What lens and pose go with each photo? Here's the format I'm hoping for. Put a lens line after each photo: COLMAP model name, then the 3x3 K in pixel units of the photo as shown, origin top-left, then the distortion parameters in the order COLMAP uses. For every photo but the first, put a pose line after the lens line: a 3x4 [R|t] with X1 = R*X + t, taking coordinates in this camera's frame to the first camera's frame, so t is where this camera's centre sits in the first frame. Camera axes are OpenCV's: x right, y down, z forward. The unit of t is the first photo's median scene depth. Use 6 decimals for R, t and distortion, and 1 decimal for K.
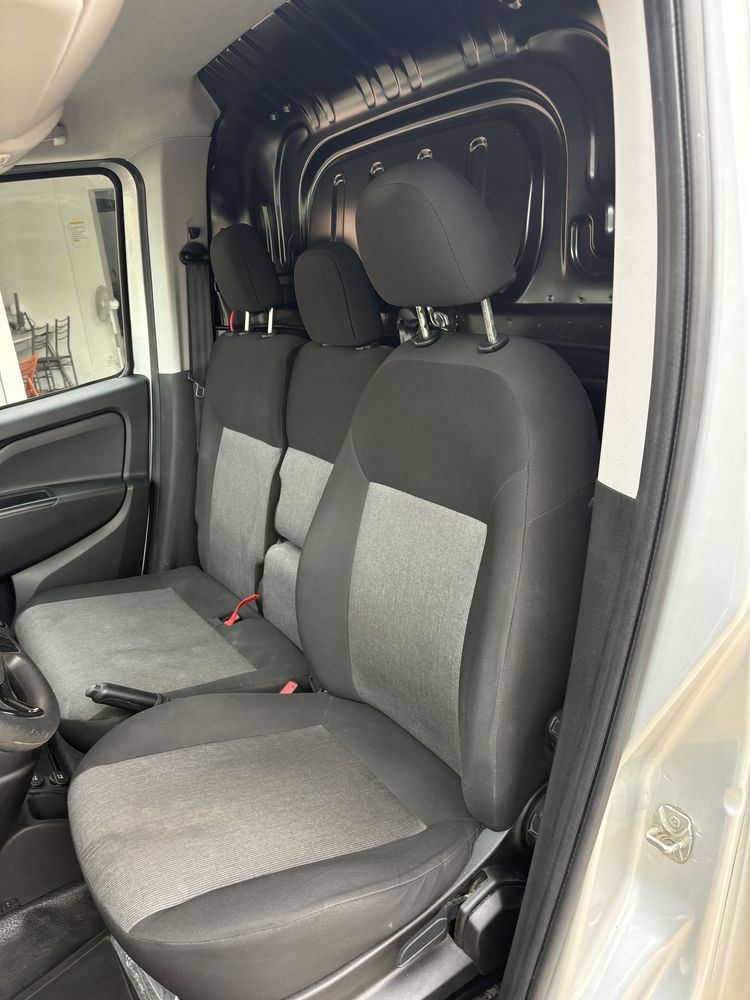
lens RADIAL K [[756.1, 0, 375.0], [0, 756.1, 500.0], [0, 0, 1]] dist [0.058346, -0.075172]
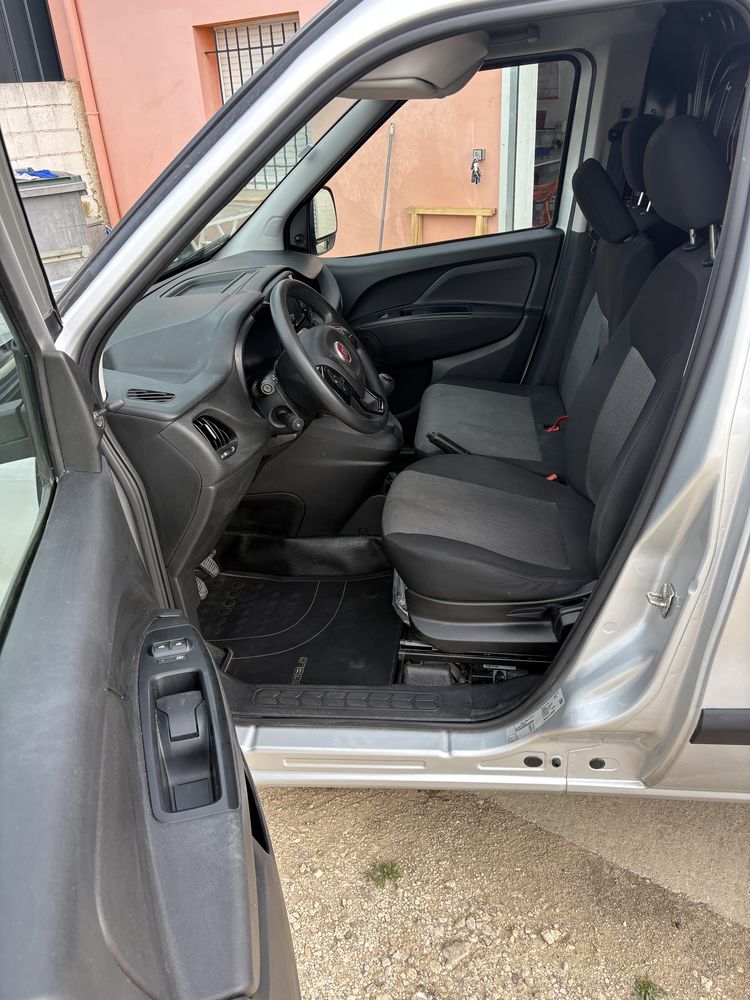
lens RADIAL K [[756.1, 0, 375.0], [0, 756.1, 500.0], [0, 0, 1]] dist [0.058346, -0.075172]
pose [[0.778726, 0.330951, -0.532971, 0.304401], [-0.207418, 0.937582, 0.279137, -0.033893], [0.592084, -0.106824, 0.798764, -0.266864]]
